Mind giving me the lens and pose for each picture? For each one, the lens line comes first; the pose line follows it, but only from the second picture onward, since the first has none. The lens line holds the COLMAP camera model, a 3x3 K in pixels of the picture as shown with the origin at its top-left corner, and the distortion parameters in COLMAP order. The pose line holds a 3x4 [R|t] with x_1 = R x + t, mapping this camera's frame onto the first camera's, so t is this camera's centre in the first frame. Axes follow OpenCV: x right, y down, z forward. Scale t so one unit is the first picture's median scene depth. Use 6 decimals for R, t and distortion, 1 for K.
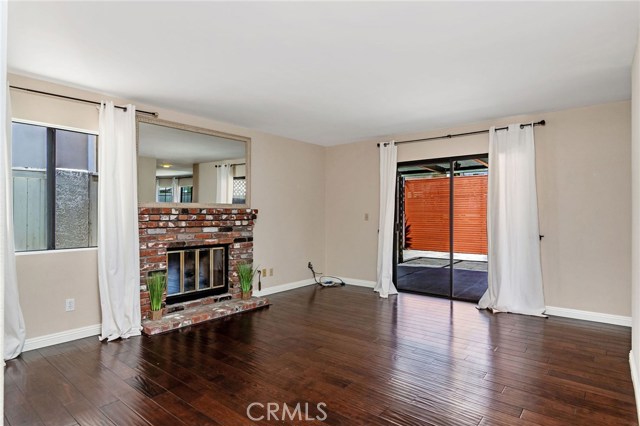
lens RADIAL K [[352.5, 0, 317.1], [0, 352.5, 212.5], [0, 0, 1]] dist [-0.002582, -0.000909]
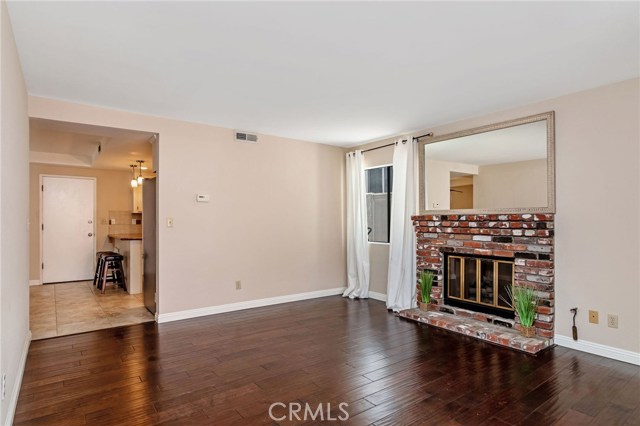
lens RADIAL K [[345.0, 0, 320.0], [0, 345.0, 213.0], [0, 0, 1]] dist [-0.002189, -0.000935]
pose [[-0.221642, -0.015063, -0.975012, 0.668626], [0.005786, 0.999843, -0.016762, -0.003034], [0.975111, -0.009357, -0.221520, 0.824365]]
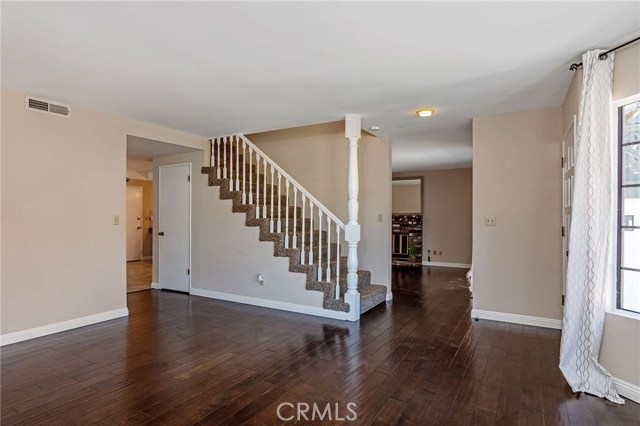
lens RADIAL K [[352.5, 0, 317.1], [0, 352.5, 212.5], [0, 0, 1]] dist [-0.002582, -0.000909]
pose [[0.175597, -0.009160, -0.984419, 1.772619], [0.002177, 0.999958, -0.008916, -0.011538], [0.984460, -0.000578, 0.175610, 0.165981]]
